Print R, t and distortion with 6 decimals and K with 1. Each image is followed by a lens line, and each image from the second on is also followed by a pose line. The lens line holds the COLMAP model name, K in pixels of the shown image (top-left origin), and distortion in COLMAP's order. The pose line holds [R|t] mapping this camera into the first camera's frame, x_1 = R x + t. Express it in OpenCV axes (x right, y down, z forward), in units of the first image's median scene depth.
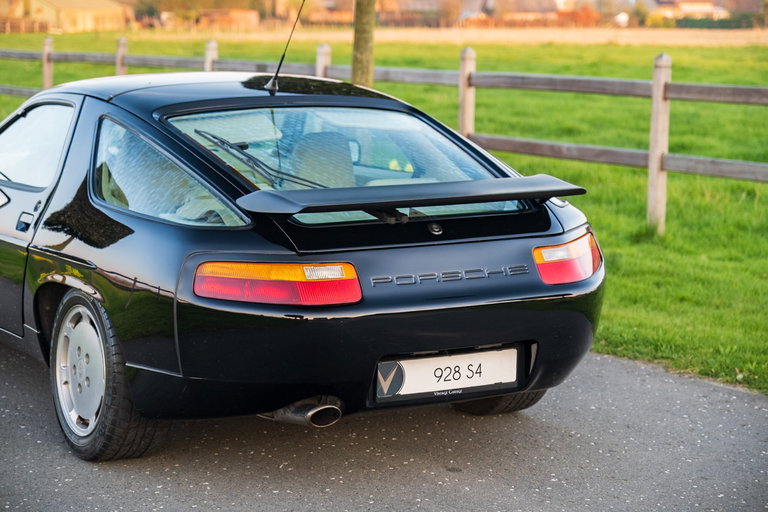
lens RADIAL K [[1928.5, 0, 414.6], [0, 1928.5, 214.7], [0, 0, 1]] dist [0.066309, 0.000000]
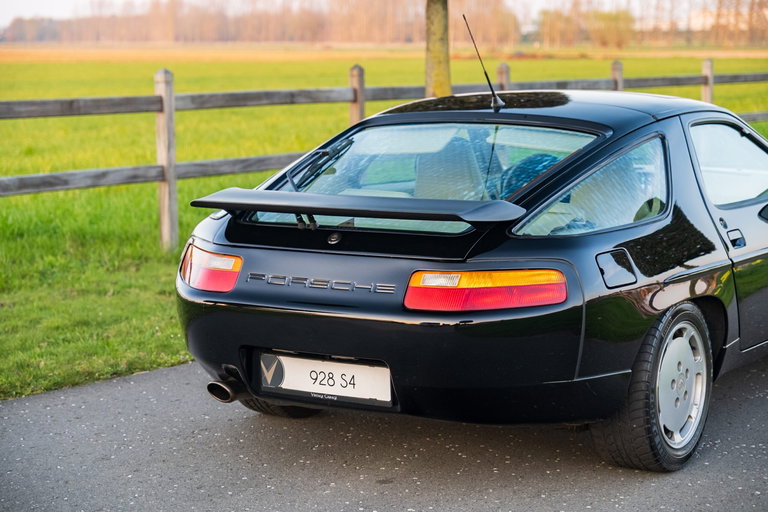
lens RADIAL K [[1928.5, 0, 379.4], [0, 1928.5, 254.2], [0, 0, 1]] dist [0.066309, 0.000000]
pose [[0.442161, 0.101865, -0.891133, 0.941083], [-0.096809, 0.993146, 0.065491, -0.054312], [0.891696, 0.057312, 0.448991, 0.551810]]
